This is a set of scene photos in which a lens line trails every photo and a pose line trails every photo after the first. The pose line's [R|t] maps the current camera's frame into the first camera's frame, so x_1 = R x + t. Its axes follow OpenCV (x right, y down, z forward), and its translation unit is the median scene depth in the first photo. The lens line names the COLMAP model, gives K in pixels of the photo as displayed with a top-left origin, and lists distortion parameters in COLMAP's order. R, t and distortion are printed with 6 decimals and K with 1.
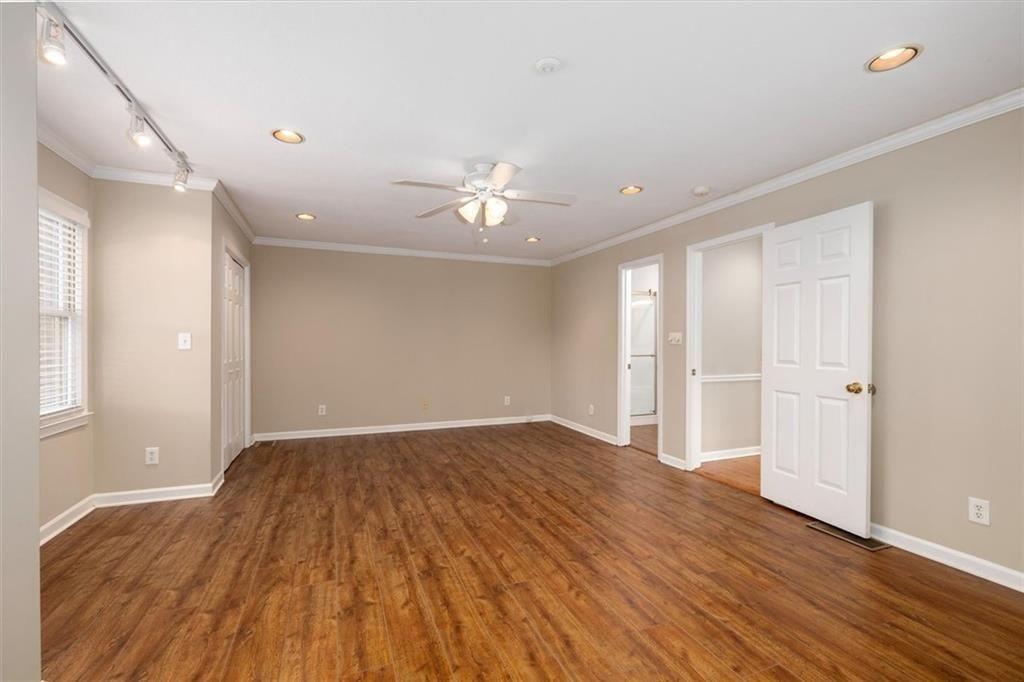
lens RADIAL K [[438.5, 0, 514.8], [0, 438.5, 343.7], [0, 0, 1]] dist [0.003830, 0.000333]
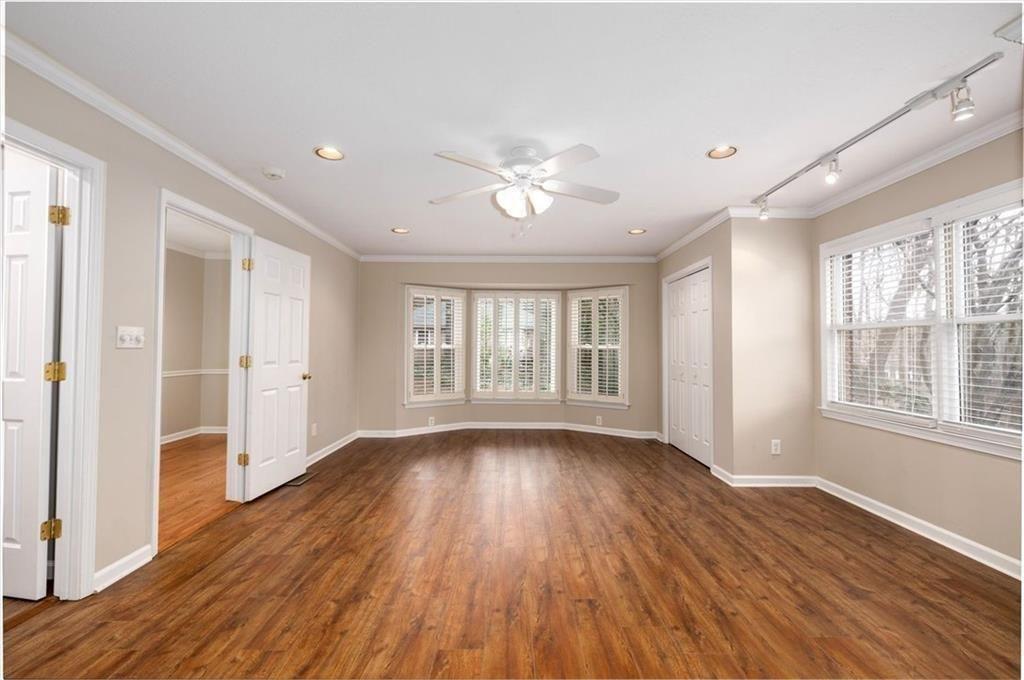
lens RADIAL K [[438.5, 0, 514.8], [0, 438.5, 339.5], [0, 0, 1]] dist [0.003830, 0.000333]
pose [[-0.928411, -0.001041, 0.371554, -0.404286], [-0.007577, 0.999841, -0.016134, -0.003342], [-0.371478, -0.017794, -0.928271, 1.933513]]
